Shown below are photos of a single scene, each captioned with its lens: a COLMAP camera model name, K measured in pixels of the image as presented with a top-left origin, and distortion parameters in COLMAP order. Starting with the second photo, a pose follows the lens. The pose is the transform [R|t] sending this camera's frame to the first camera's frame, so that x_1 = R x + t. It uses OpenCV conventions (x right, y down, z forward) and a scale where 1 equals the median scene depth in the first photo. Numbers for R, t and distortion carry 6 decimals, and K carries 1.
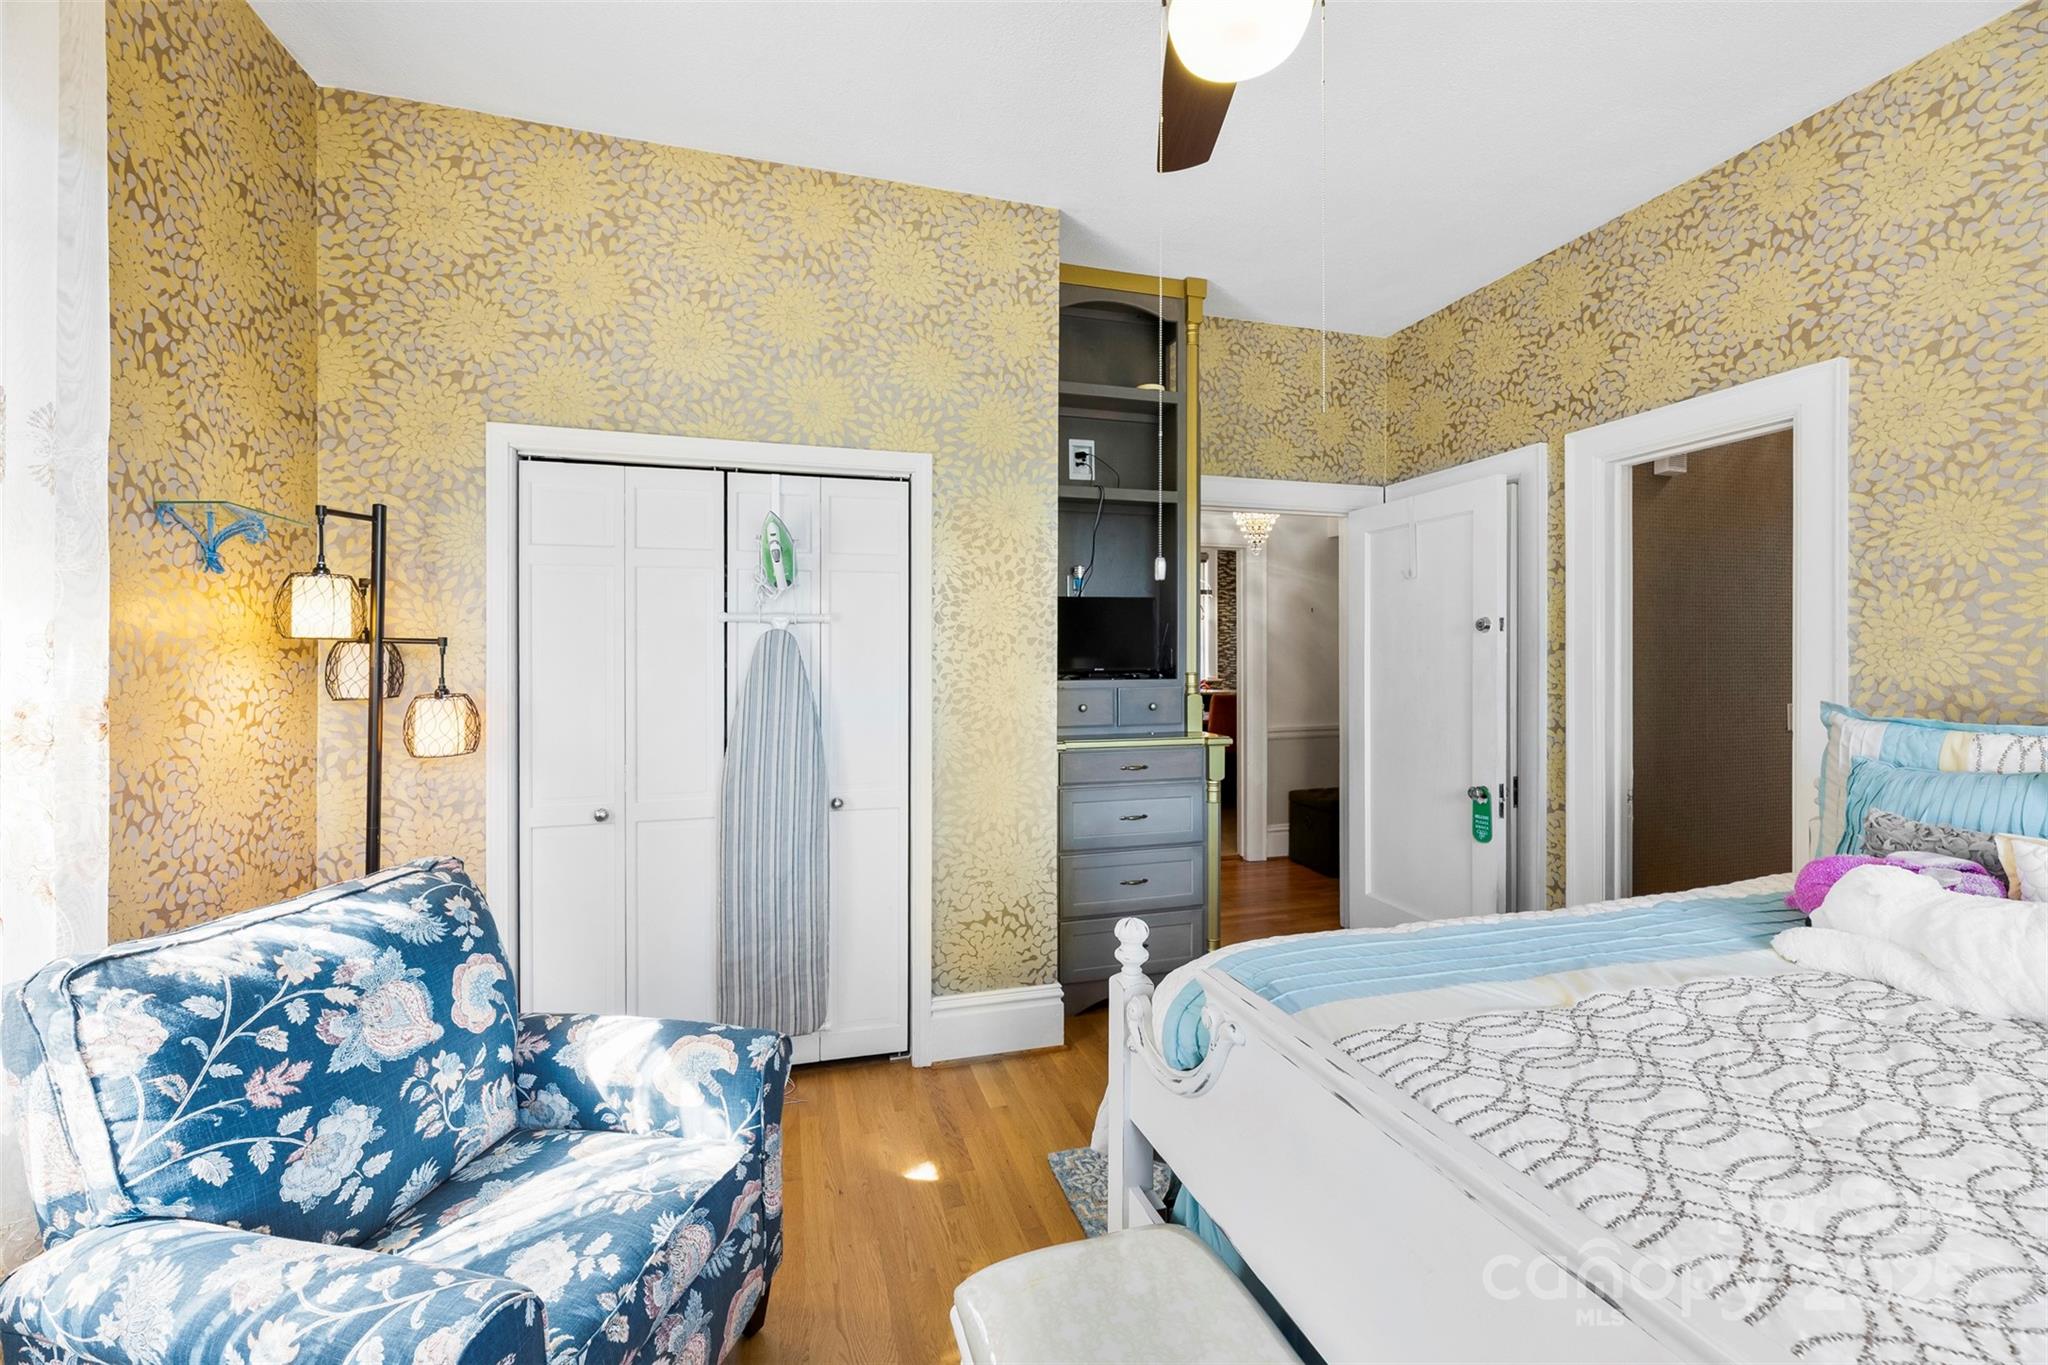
lens RADIAL K [[825.9, 0, 1015.8], [0, 825.9, 670.9], [0, 0, 1]] dist [0.010933, -0.001433]
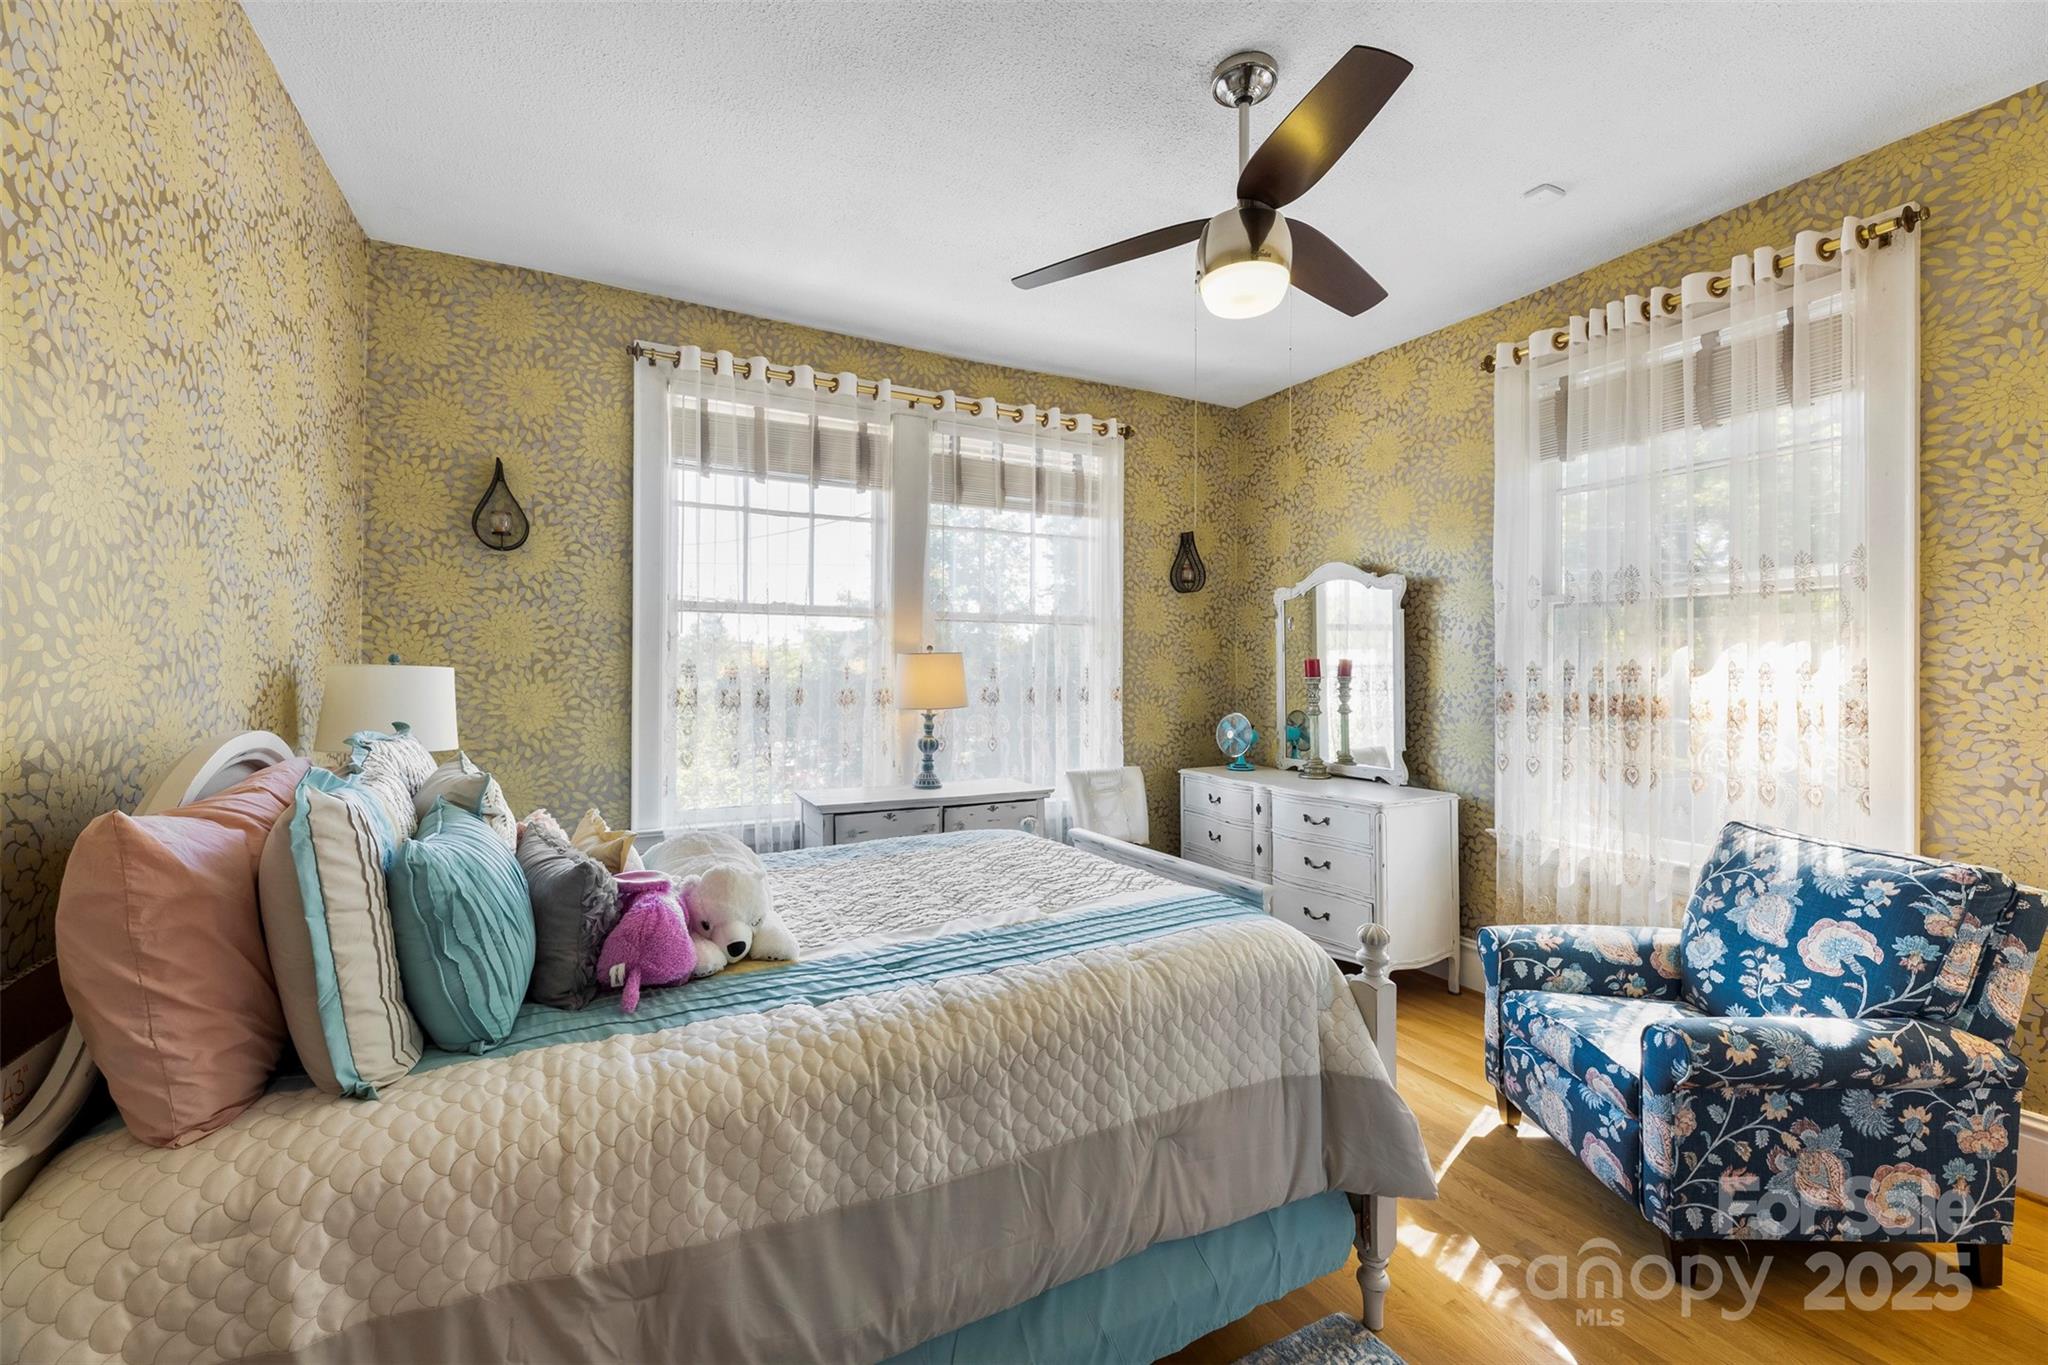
lens RADIAL K [[825.9, 0, 1028.1], [0, 825.9, 680.7], [0, 0, 1]] dist [0.010933, -0.001433]
pose [[0.980165, 0.002417, 0.198171, -0.275505], [0.000204, 0.999913, -0.013207, -0.003349], [-0.198185, 0.012985, 0.980079, 0.131648]]
